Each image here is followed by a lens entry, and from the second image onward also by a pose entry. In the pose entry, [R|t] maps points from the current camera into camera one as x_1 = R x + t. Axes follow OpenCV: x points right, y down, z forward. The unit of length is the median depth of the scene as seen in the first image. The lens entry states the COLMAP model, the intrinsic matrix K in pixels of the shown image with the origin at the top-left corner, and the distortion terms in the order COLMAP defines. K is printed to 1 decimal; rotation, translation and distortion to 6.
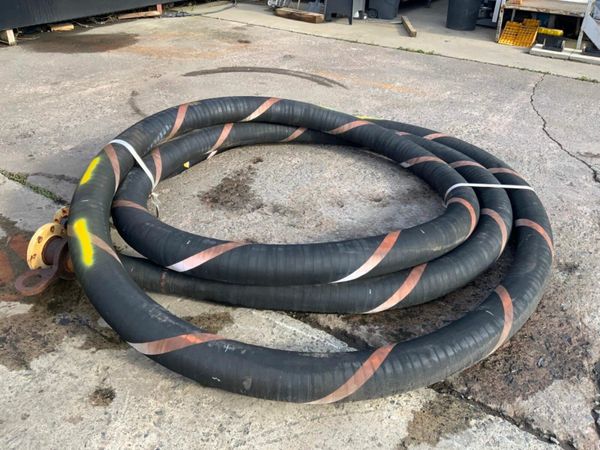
lens RADIAL K [[495.7, 0, 300.0], [0, 495.7, 225.0], [0, 0, 1]] dist [0.086449, -0.193077]
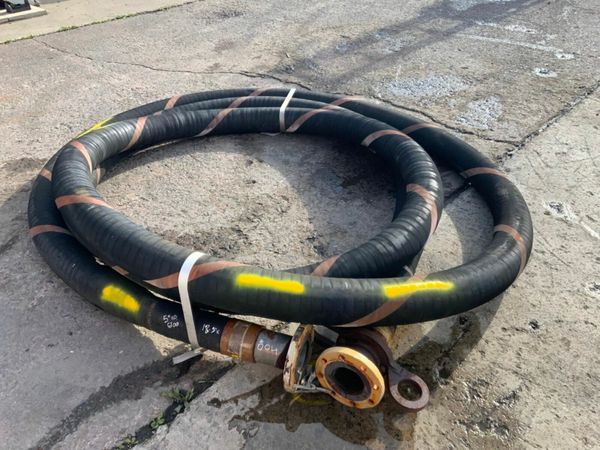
lens RADIAL K [[495.7, 0, 300.0], [0, 495.7, 225.0], [0, 0, 1]] dist [0.086449, -0.193077]
pose [[0.171031, -0.602174, 0.779830, -0.744287], [0.529140, 0.723801, 0.442859, -0.374134], [-0.831119, 0.336897, 0.442426, 0.518533]]
